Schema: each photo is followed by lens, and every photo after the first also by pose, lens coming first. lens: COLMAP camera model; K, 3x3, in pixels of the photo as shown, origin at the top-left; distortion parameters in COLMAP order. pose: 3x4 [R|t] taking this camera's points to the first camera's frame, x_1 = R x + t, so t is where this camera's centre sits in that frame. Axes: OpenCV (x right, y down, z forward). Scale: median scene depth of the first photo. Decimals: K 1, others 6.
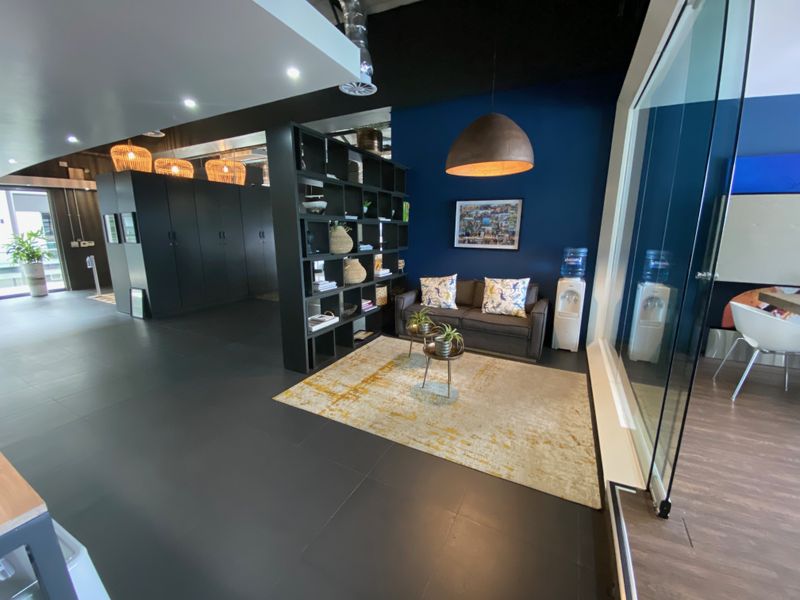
lens RADIAL K [[327.9, 0, 396.3], [0, 327.9, 296.4], [0, 0, 1]] dist [-0.000635, -0.000174]
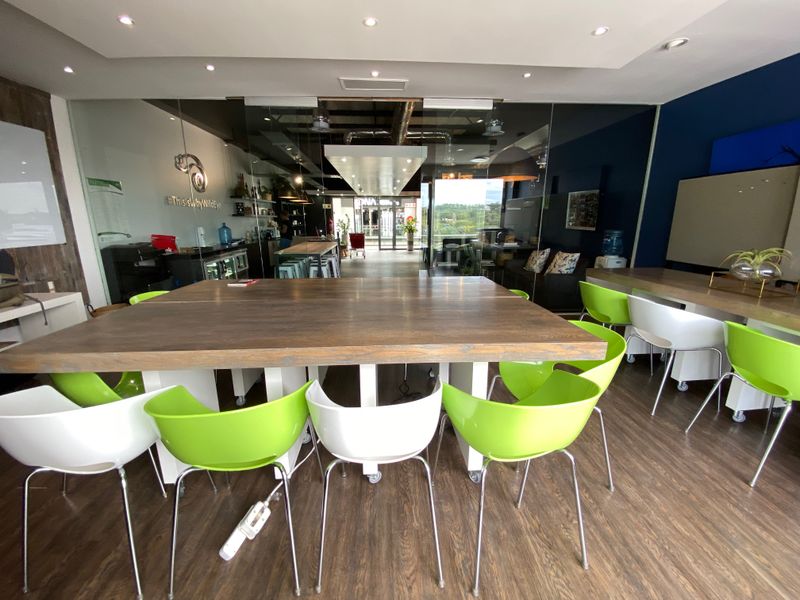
lens RADIAL K [[327.9, 0, 399.9], [0, 327.9, 298.1], [0, 0, 1]] dist [-0.000635, -0.000174]
pose [[0.512164, 0.199375, -0.835427, 1.039849], [-0.171507, 0.976835, 0.127978, 0.062810], [0.841590, 0.077736, 0.534494, -0.206270]]
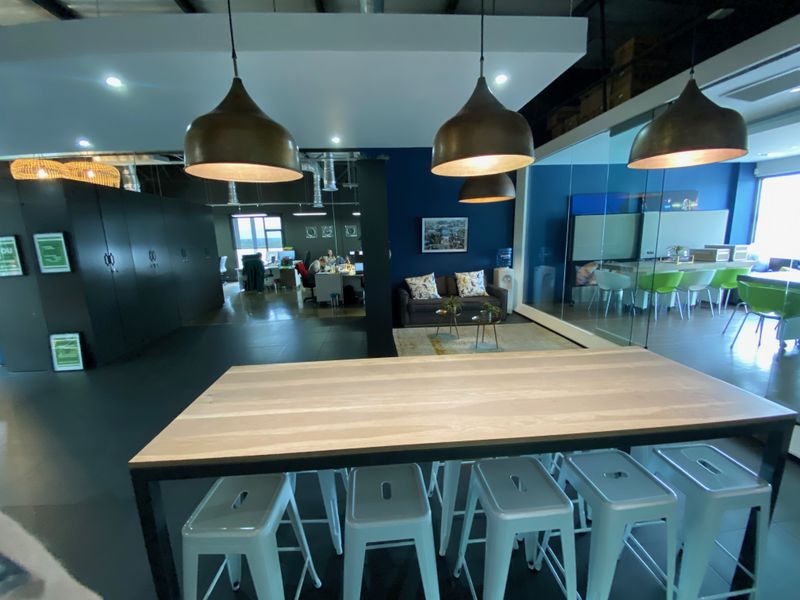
lens RADIAL K [[327.9, 0, 389.8], [0, 327.9, 295.8], [0, 0, 1]] dist [-0.000635, -0.000174]
pose [[0.847722, -0.126593, 0.515114, -0.677176], [0.139973, 0.990070, 0.012963, -0.016769], [-0.511640, 0.061113, 0.857024, -0.047906]]
